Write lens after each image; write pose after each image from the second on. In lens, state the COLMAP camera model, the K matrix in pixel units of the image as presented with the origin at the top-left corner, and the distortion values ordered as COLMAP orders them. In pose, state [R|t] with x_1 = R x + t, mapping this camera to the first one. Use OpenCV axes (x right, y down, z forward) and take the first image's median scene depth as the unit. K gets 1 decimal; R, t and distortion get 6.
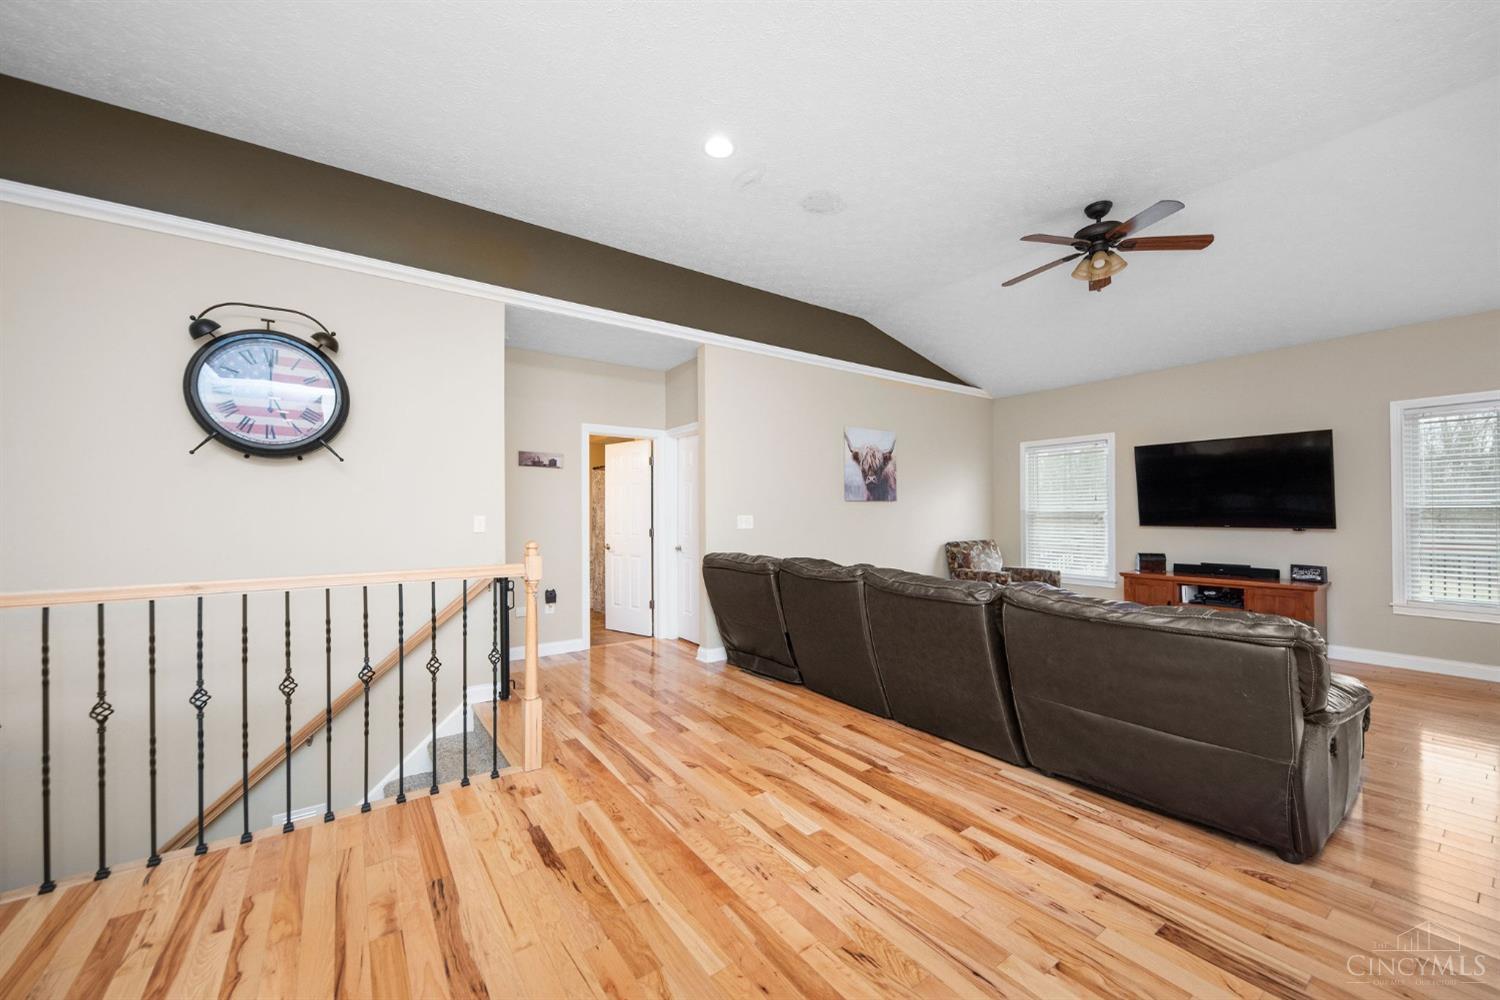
lens RADIAL K [[559.5, 0, 745.7], [0, 559.5, 517.0], [0, 0, 1]] dist [0.000199, 0.000013]
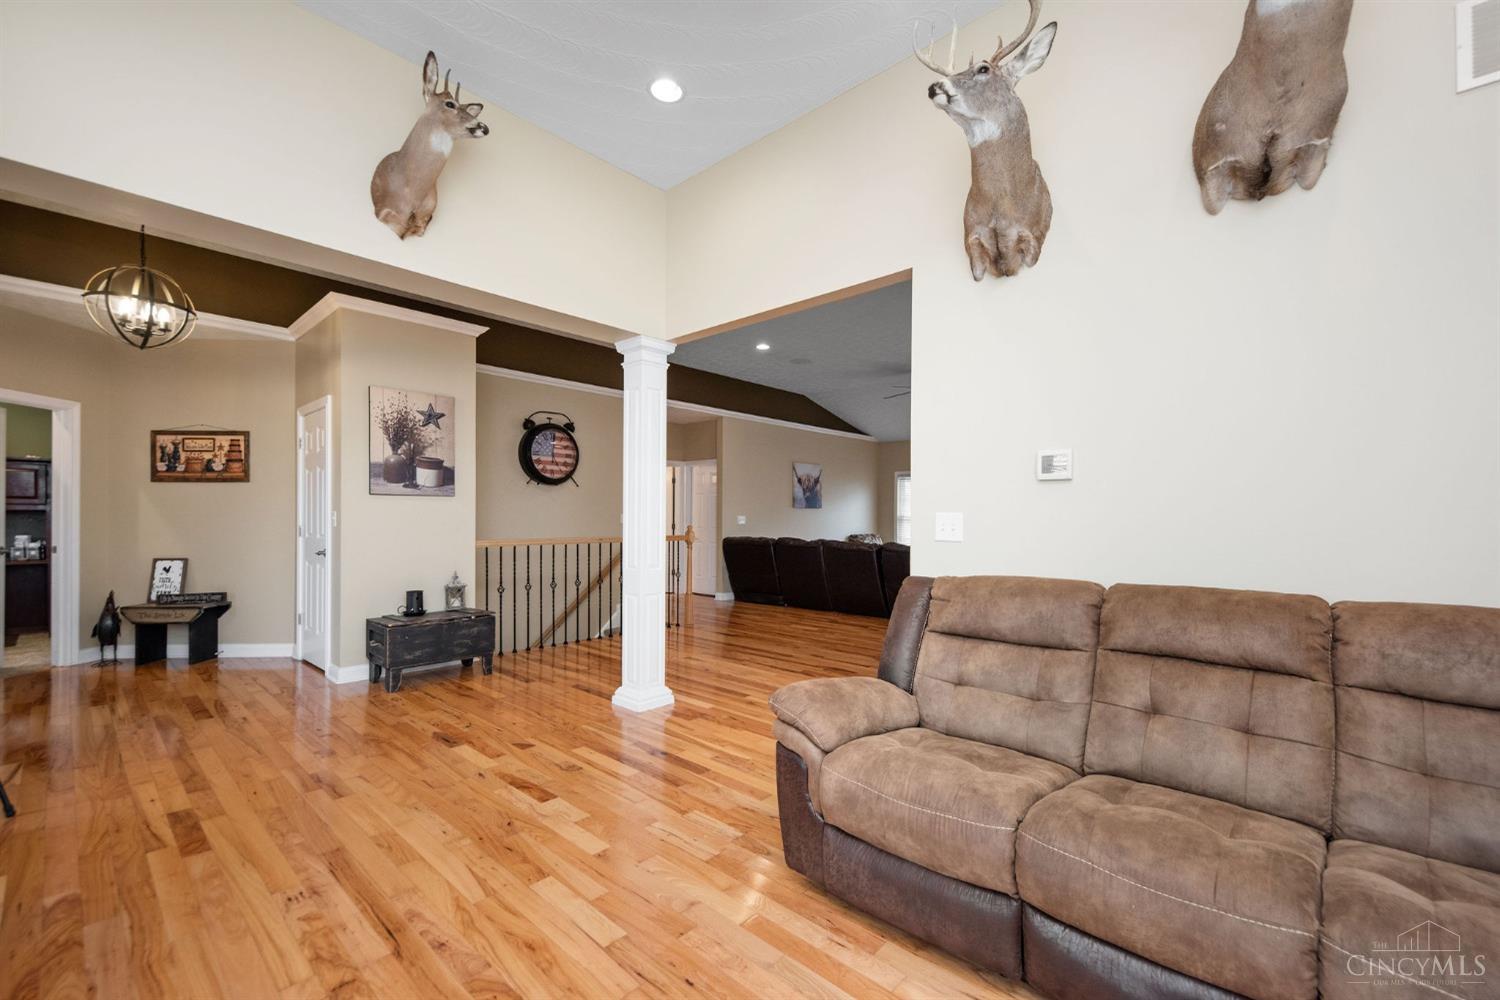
lens RADIAL K [[625.0, 0, 749.5], [0, 625.0, 521.5], [0, 0, 1]] dist [0.000041, -0.000002]
pose [[0.977082, 0.007226, 0.212742, -0.416169], [-0.007318, 0.999973, -0.000356, 0.015607], [-0.212739, -0.001209, 0.977108, -0.937799]]
